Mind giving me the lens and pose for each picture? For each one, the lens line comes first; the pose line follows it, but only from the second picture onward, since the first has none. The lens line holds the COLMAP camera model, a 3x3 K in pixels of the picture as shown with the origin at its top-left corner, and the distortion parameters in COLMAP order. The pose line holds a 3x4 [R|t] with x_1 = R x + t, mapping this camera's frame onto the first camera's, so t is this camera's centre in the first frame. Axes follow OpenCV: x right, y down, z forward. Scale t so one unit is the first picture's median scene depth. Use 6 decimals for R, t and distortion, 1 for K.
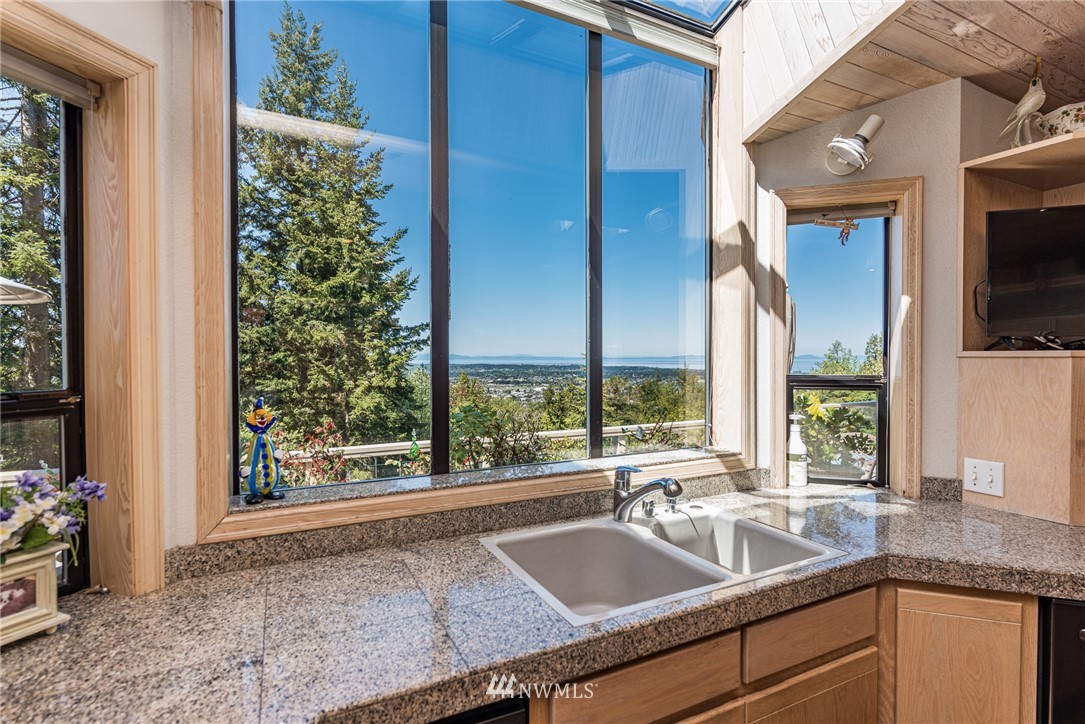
lens RADIAL K [[535.9, 0, 545.6], [0, 535.9, 361.2], [0, 0, 1]] dist [-0.002839, -0.000096]
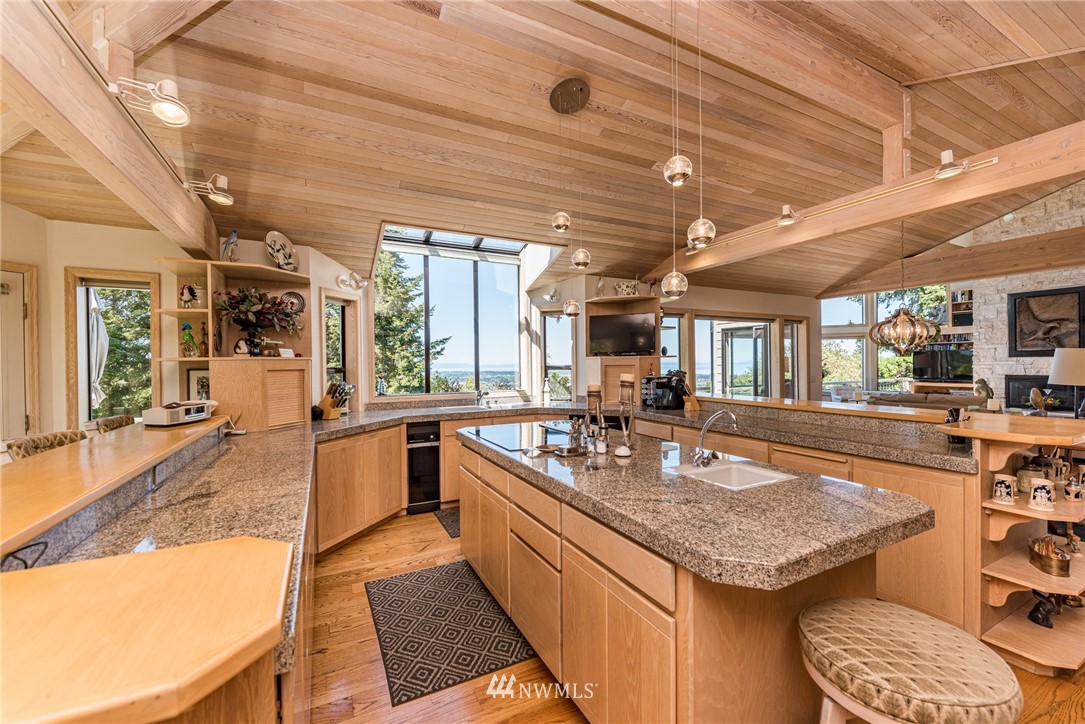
lens RADIAL K [[428.3, 0, 540.2], [0, 428.3, 364.6], [0, 0, 1]] dist [-0.001203, -0.000082]
pose [[0.999932, -0.011196, 0.003406, 0.031725], [0.011218, 0.999916, -0.006482, 0.002684], [-0.003333, 0.006520, 0.999973, -0.108308]]
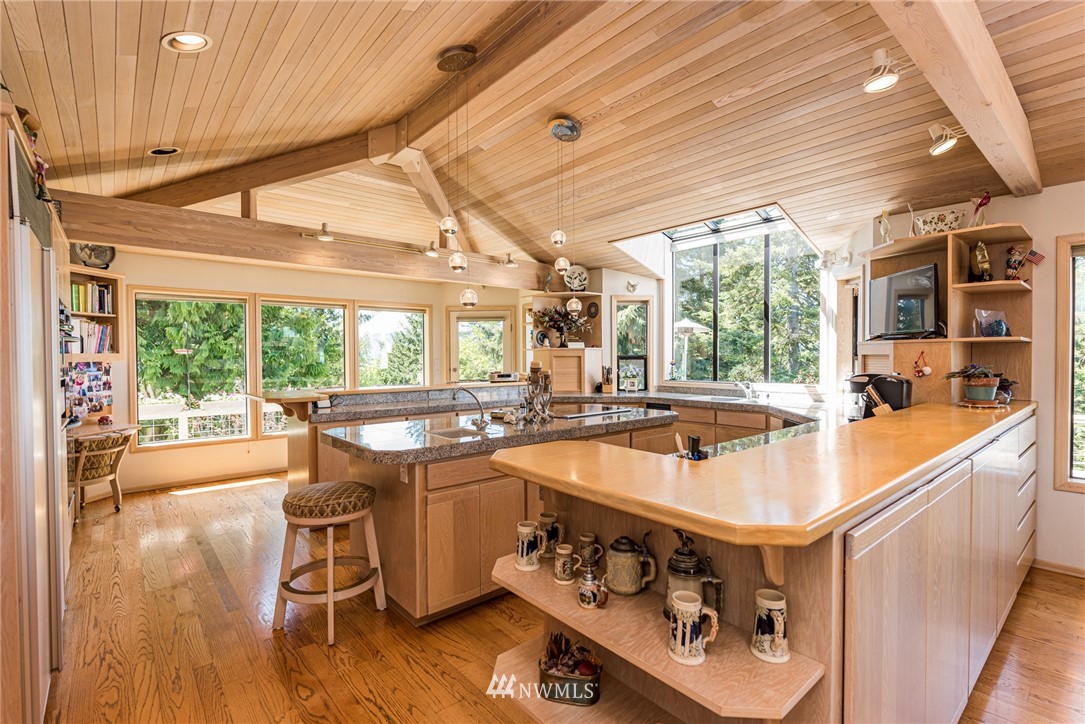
lens RADIAL K [[504.3, 0, 543.8], [0, 504.3, 362.8], [0, 0, 1]] dist [-0.002024, -0.000140]
pose [[0.236083, 0.007728, -0.971702, 0.169887], [-0.007528, 0.999953, 0.006123, 0.004100], [0.971704, 0.005869, 0.236130, -0.050671]]
